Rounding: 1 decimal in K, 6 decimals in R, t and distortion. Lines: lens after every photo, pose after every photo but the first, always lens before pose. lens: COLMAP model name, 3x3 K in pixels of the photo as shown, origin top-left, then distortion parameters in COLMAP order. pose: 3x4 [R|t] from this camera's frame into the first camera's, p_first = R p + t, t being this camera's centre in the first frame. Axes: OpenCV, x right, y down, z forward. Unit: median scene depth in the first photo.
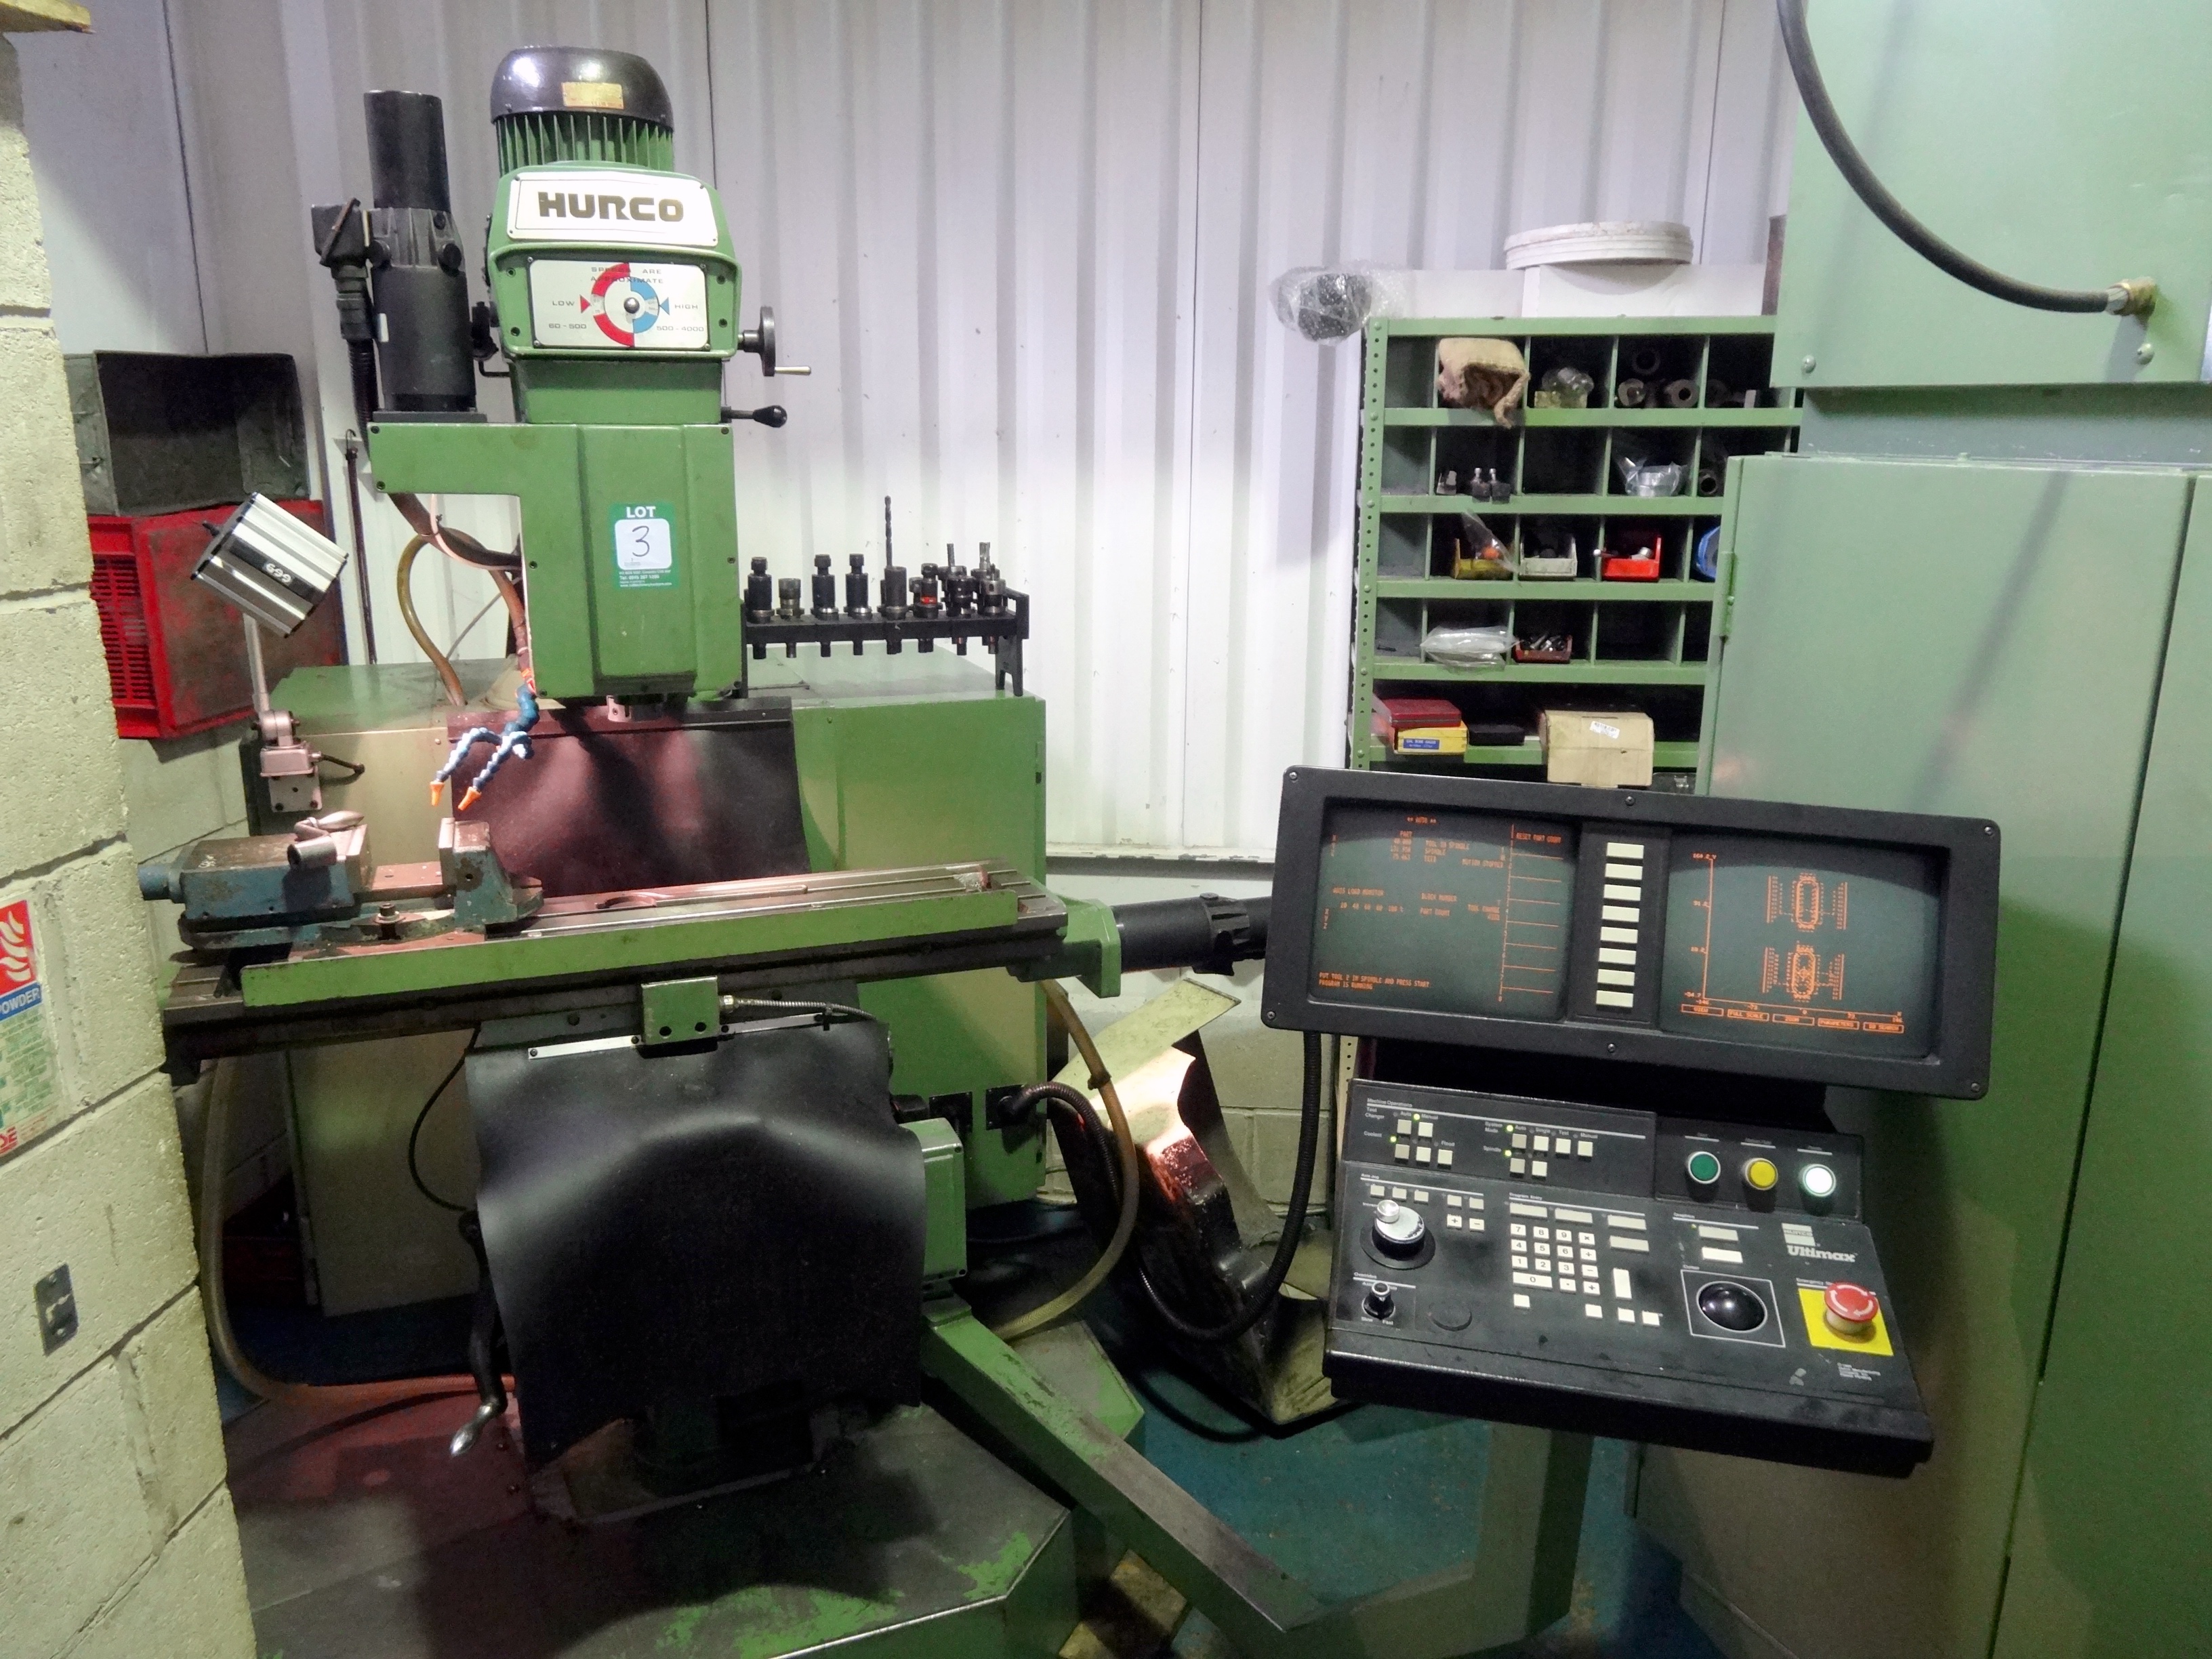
lens RADIAL K [[1631.9, 0, 1100.1], [0, 1631.9, 830.8], [0, 0, 1]] dist [0.007234, -0.010784]
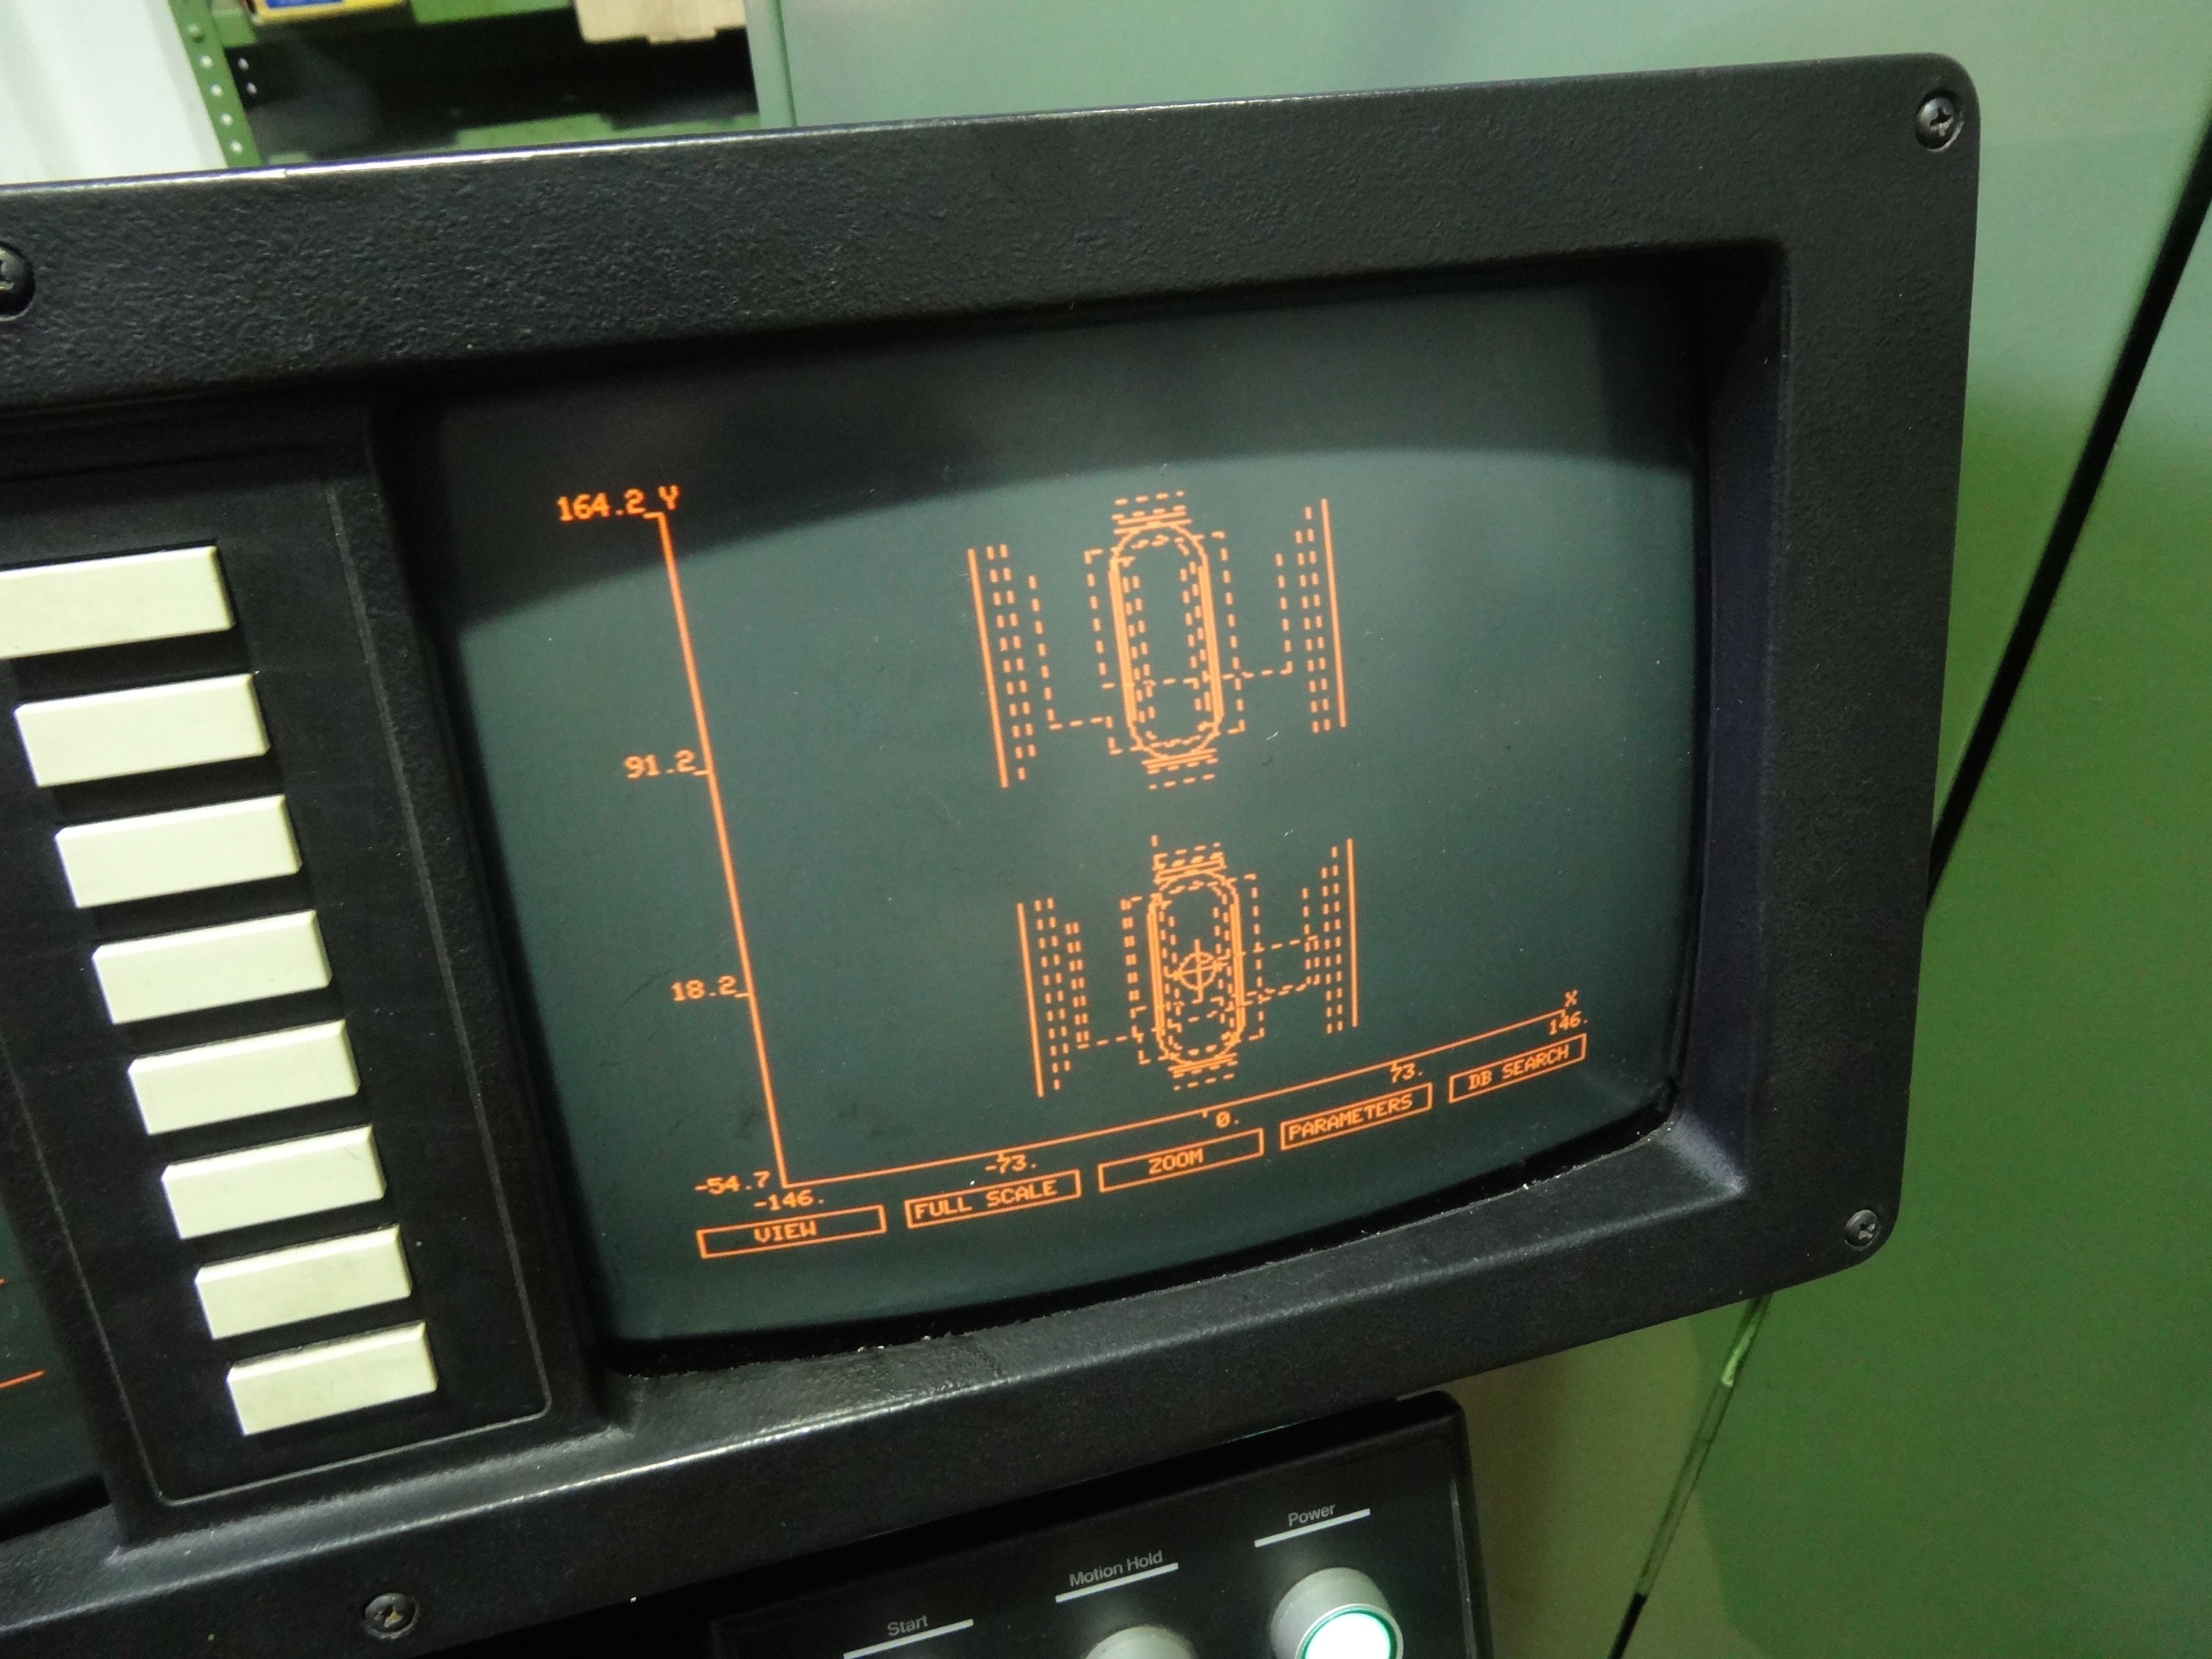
lens RADIAL K [[1631.9, 0, 1120.1], [0, 1631.9, 823.0], [0, 0, 1]] dist [0.007234, -0.010784]
pose [[0.890564, -0.306285, 0.336282, 0.353798], [0.139489, 0.887589, 0.439009, -0.024571], [-0.432941, -0.344058, 0.833178, 0.828482]]
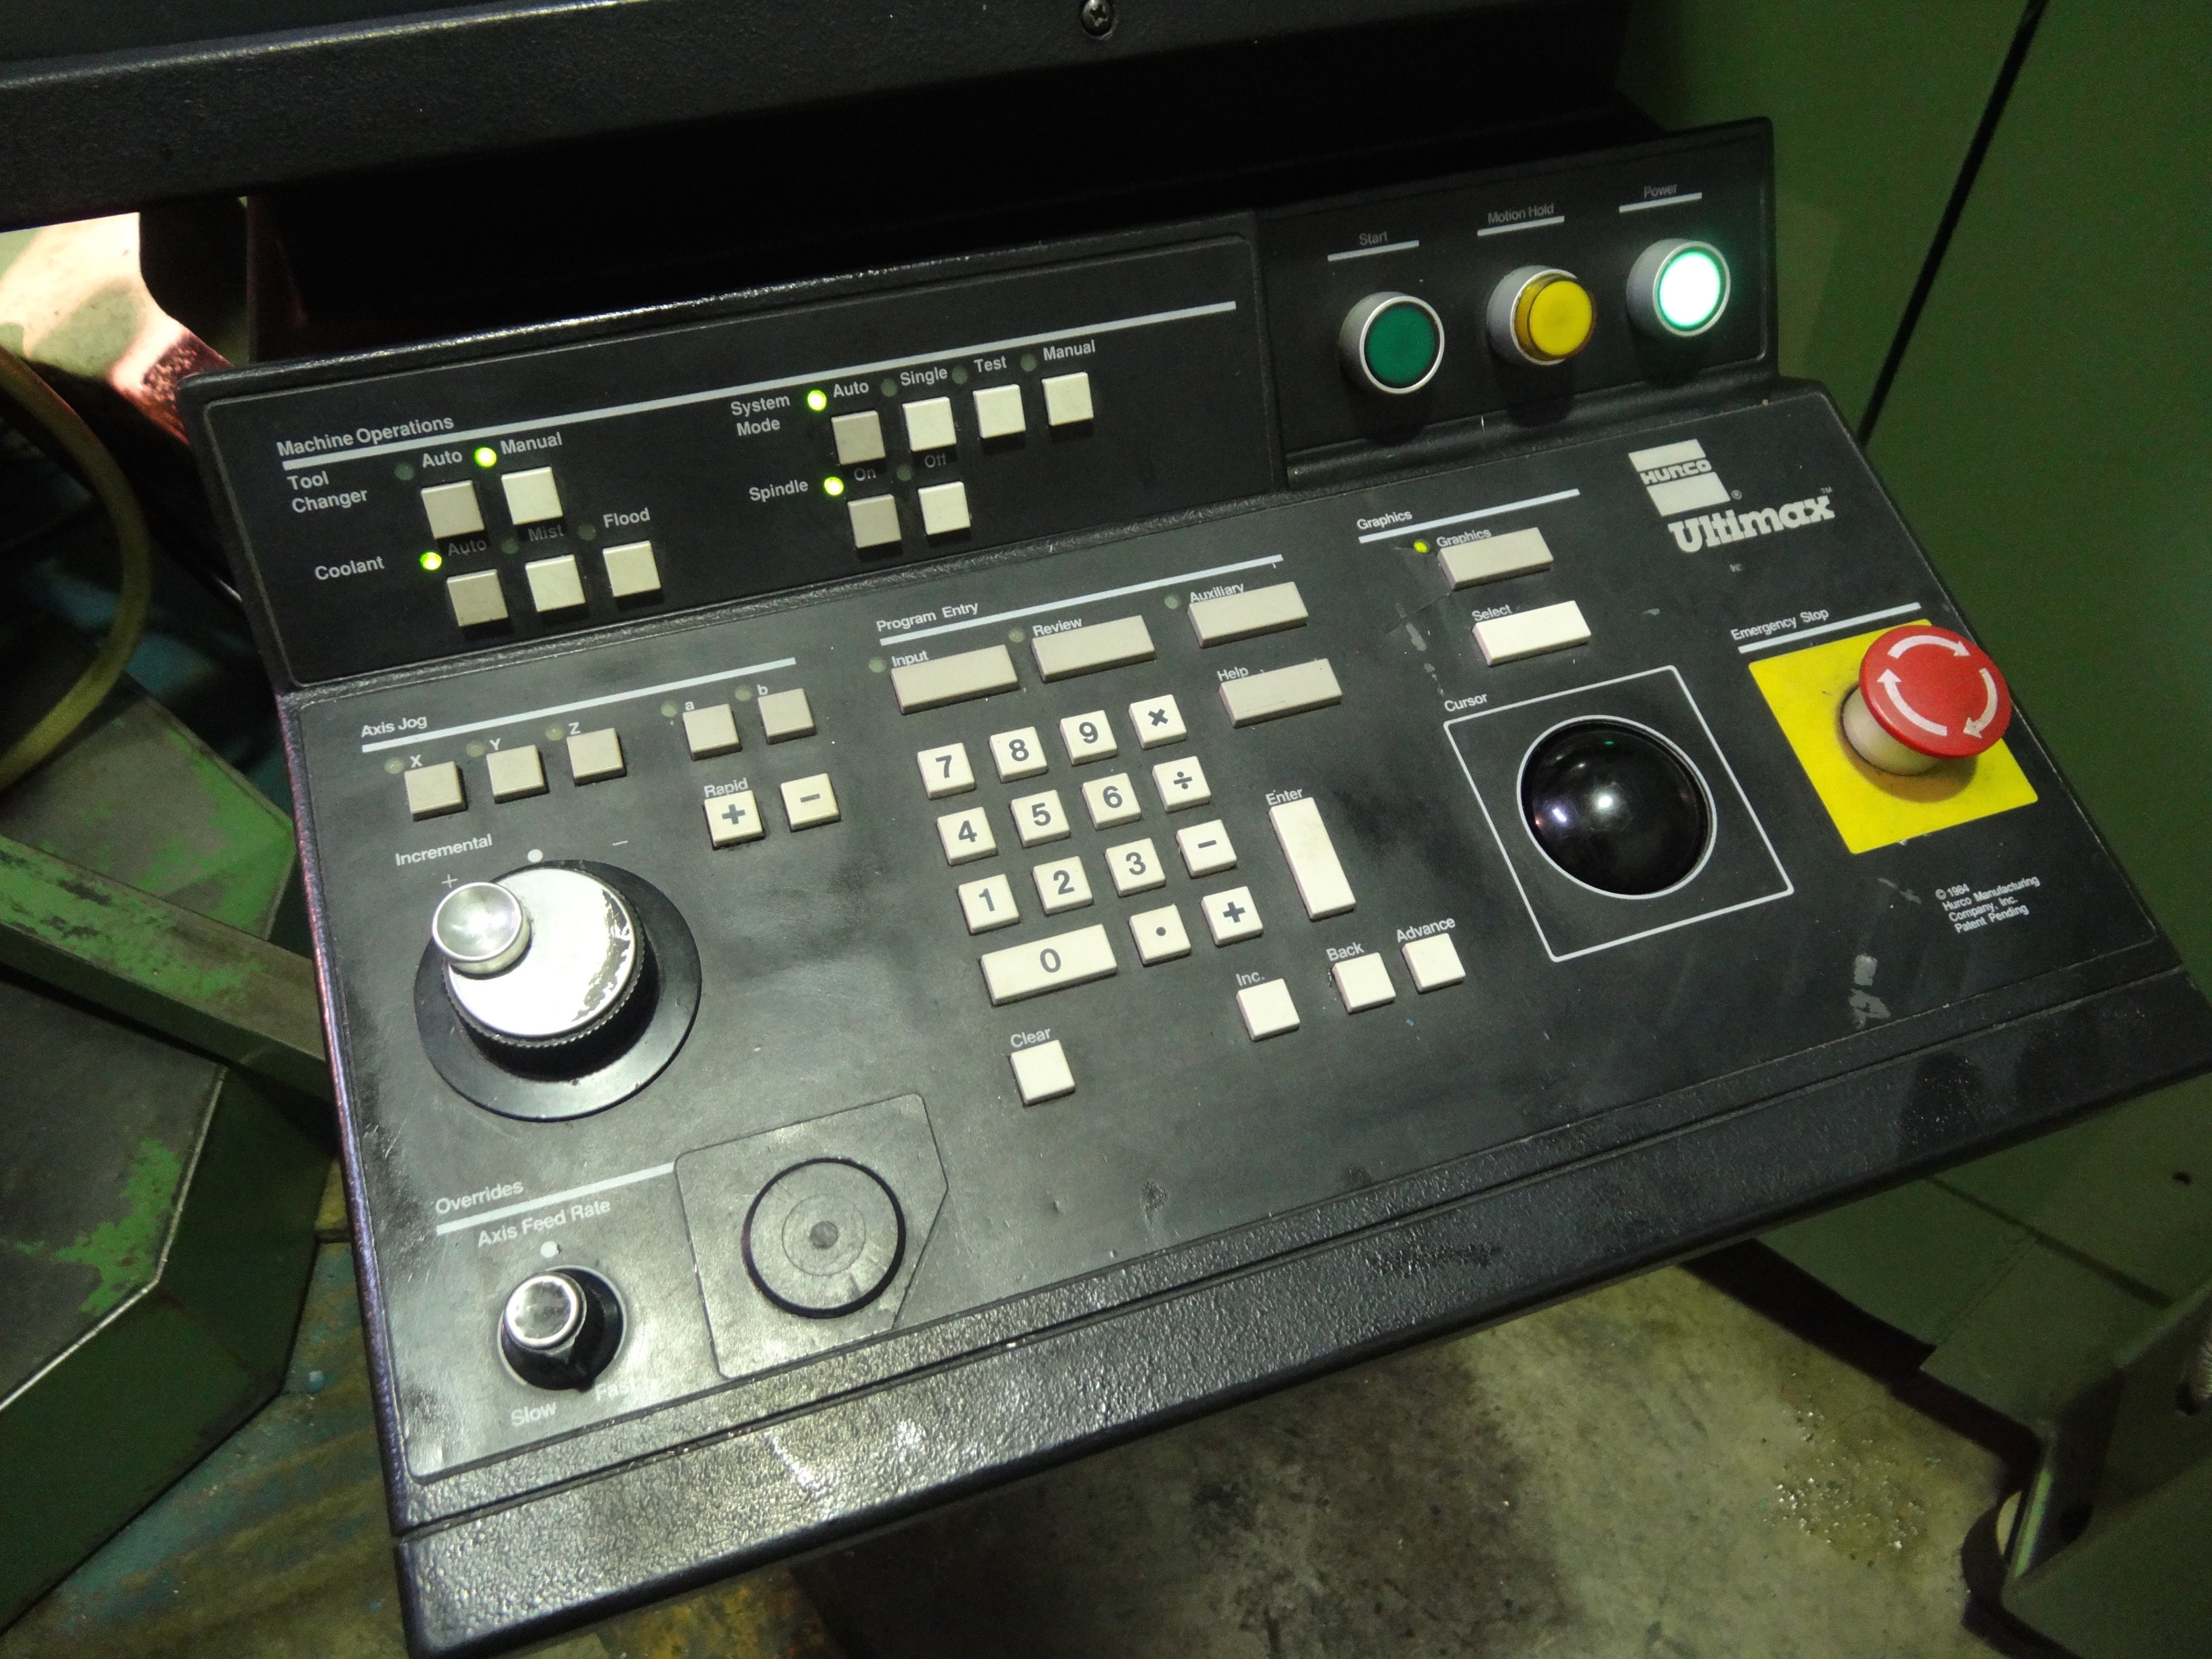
lens RADIAL K [[1631.9, 0, 1115.5], [0, 1631.9, 830.0], [0, 0, 1]] dist [0.007234, -0.010784]
pose [[0.868991, -0.390496, 0.303921, 0.181933], [0.147034, 0.790224, 0.594918, 0.079612], [-0.472479, -0.472291, 0.744113, 0.733678]]
